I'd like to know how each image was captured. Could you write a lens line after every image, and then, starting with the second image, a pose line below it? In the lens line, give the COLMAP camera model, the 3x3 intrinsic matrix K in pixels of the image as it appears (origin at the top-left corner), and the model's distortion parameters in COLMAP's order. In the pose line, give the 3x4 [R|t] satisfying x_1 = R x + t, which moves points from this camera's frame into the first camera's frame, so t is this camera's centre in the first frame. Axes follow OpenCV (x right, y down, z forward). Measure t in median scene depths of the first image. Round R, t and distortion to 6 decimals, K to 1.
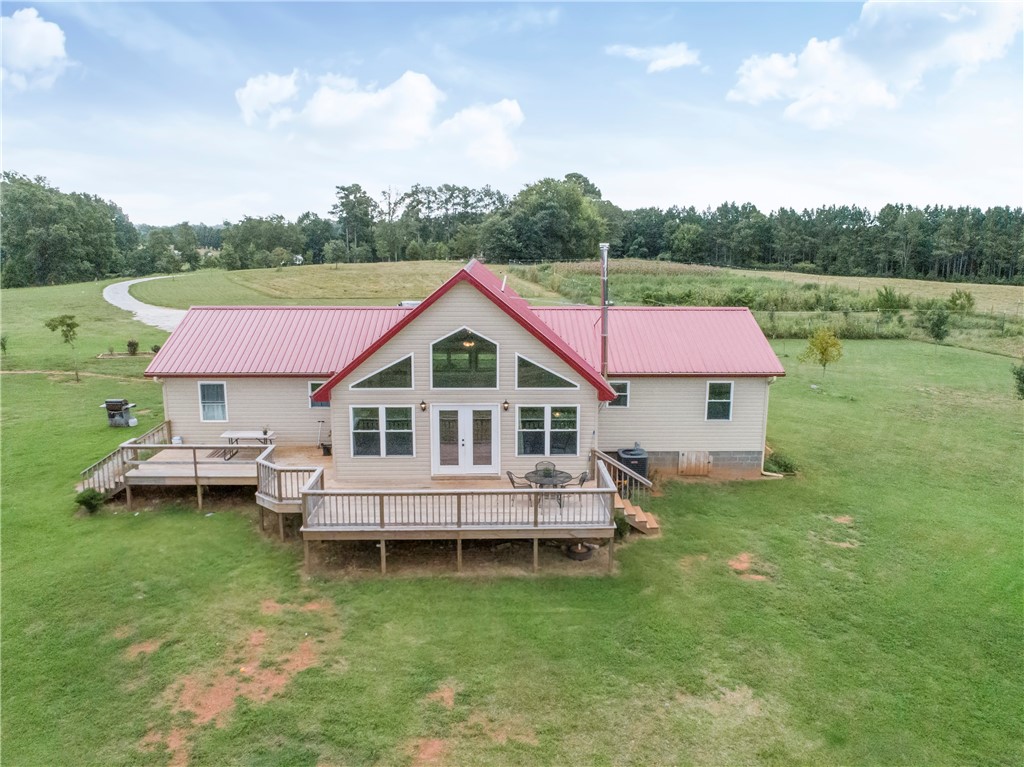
lens RADIAL K [[770.1, 0, 516.2], [0, 770.1, 383.2], [0, 0, 1]] dist [-0.016255, -0.004277]
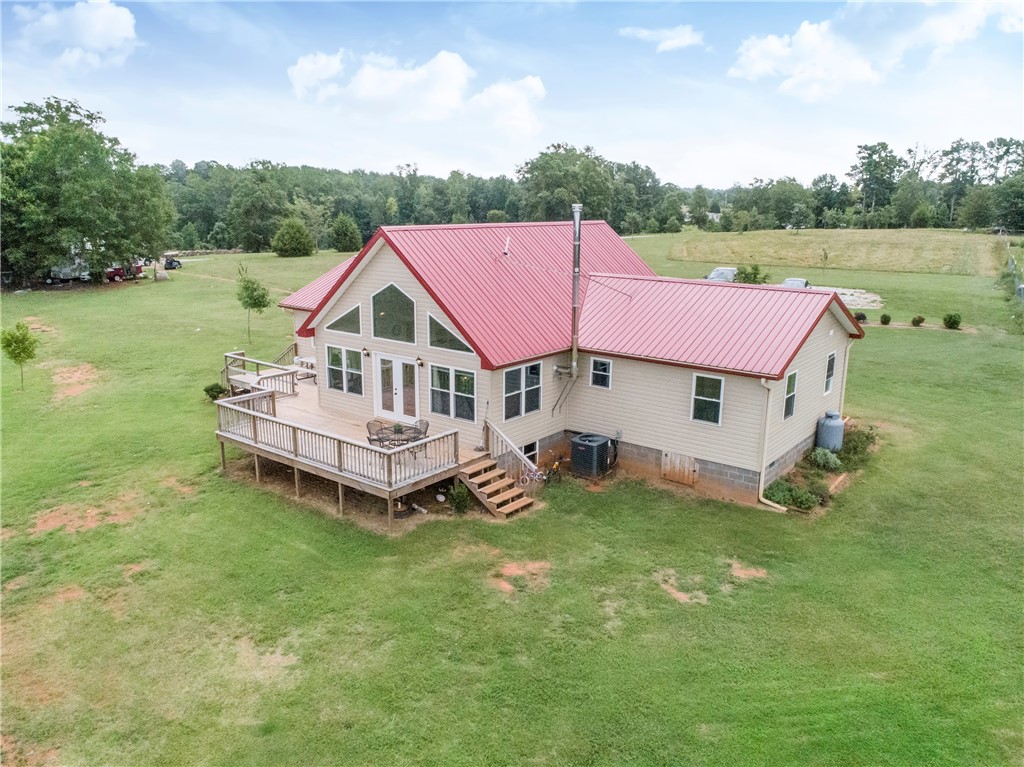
lens RADIAL K [[770.1, 0, 516.2], [0, 770.1, 383.2], [0, 0, 1]] dist [-0.016255, -0.004277]
pose [[0.765997, 0.149072, -0.625321, 0.626124], [-0.120556, 0.988794, 0.088044, -0.041999], [0.631439, 0.007944, 0.775385, 0.239534]]
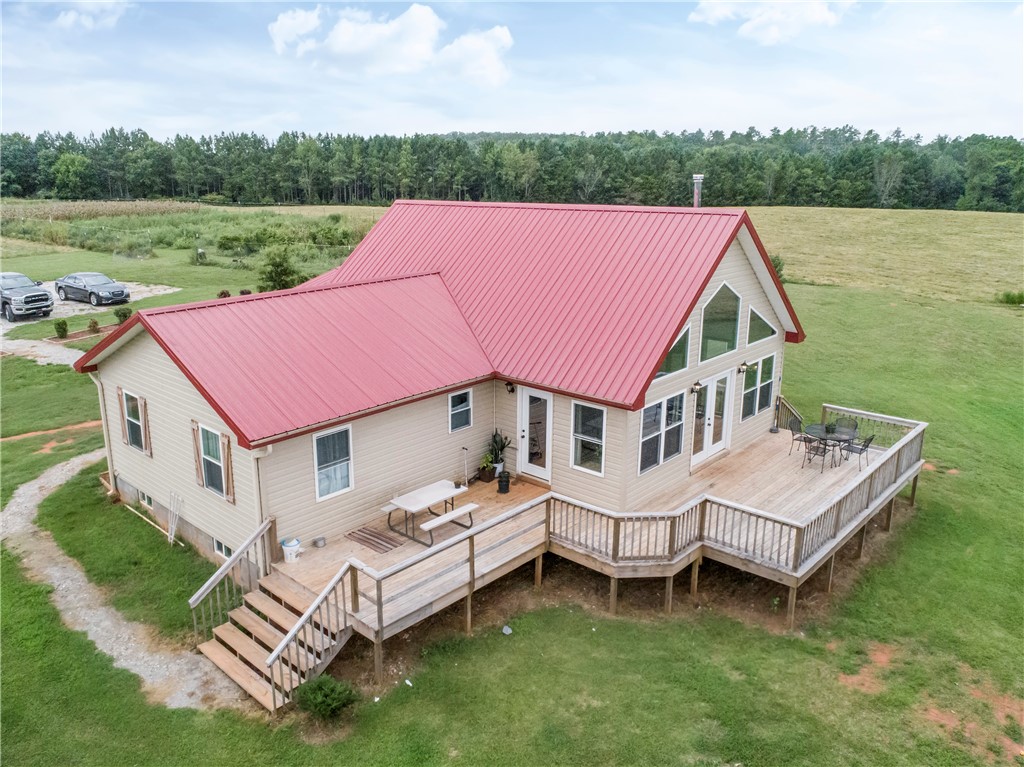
lens RADIAL K [[794.2, 0, 489.1], [0, 794.2, 381.9], [0, 0, 1]] dist [-0.022607, -0.000962]
pose [[0.707530, -0.196990, 0.678672, -0.696964], [0.143625, 0.980403, 0.134838, -0.098809], [-0.691935, 0.002072, 0.721957, 0.471976]]
